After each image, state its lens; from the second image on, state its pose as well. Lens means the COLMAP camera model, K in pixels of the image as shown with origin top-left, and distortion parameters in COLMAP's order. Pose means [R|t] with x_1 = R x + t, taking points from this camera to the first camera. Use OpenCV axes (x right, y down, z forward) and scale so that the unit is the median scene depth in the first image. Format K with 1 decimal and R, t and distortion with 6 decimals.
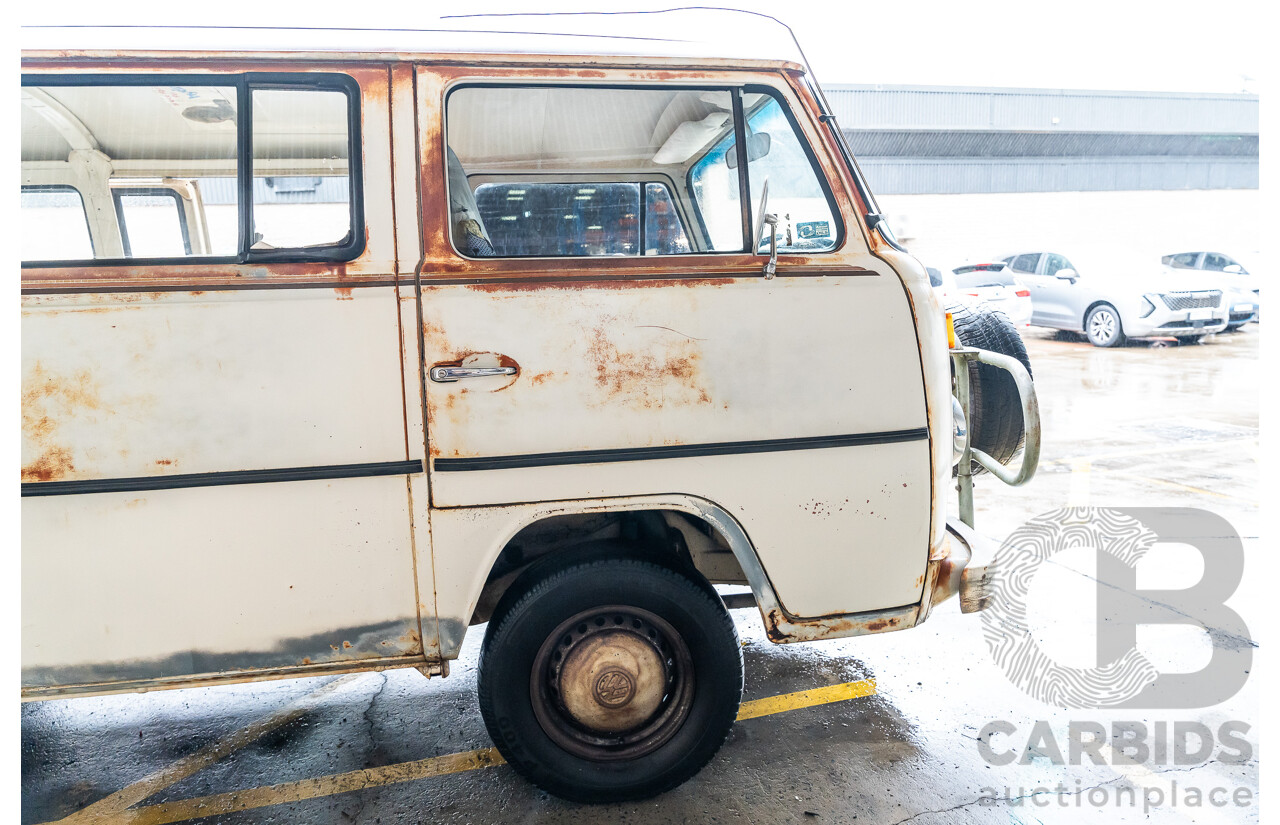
lens RADIAL K [[821.6, 0, 601.0], [0, 821.6, 378.0], [0, 0, 1]] dist [-0.003023, -0.002399]
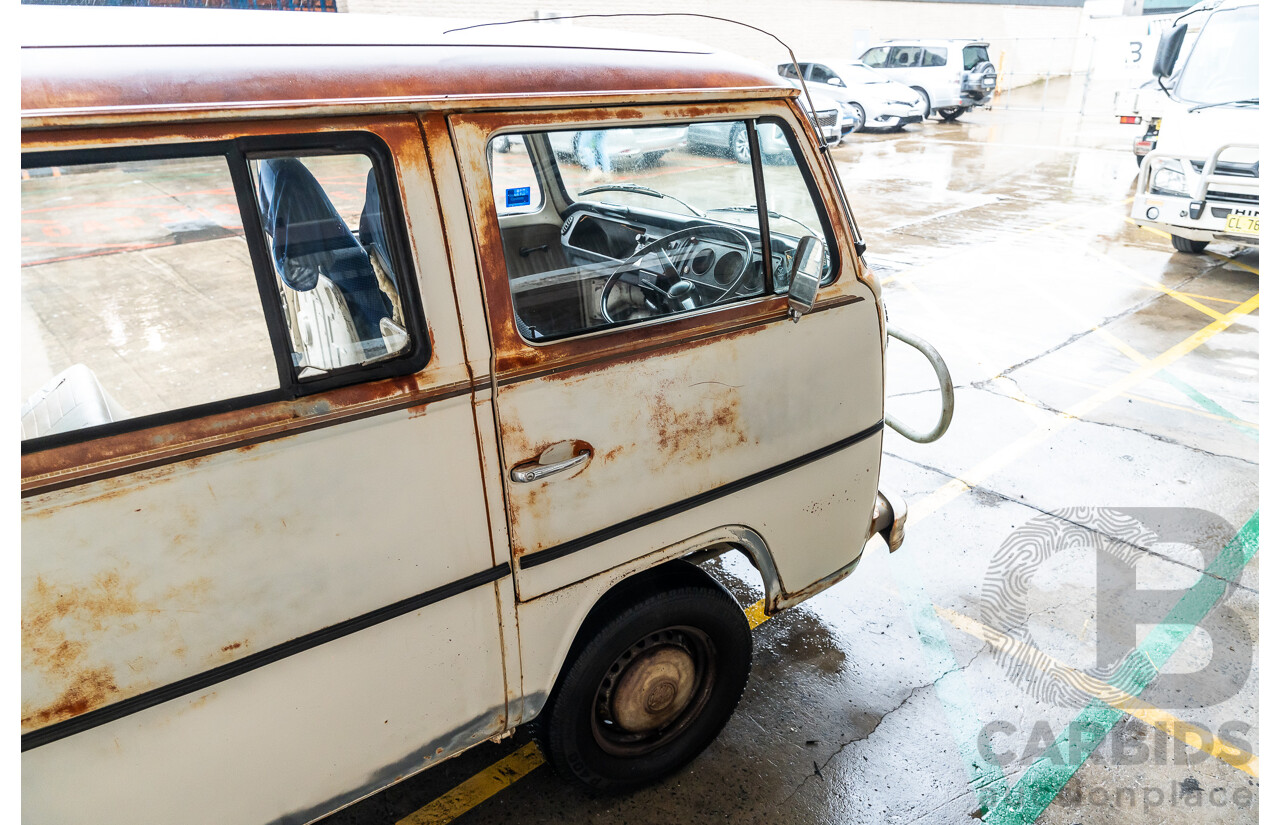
lens RADIAL K [[840.3, 0, 640.0], [0, 840.3, 412.5], [0, 0, 1]] dist [0.005881, -0.017185]
pose [[0.896738, -0.154623, 0.414672, -0.452505], [0.042094, 0.962532, 0.267880, -0.315869], [-0.440555, -0.222763, 0.869648, 0.128182]]
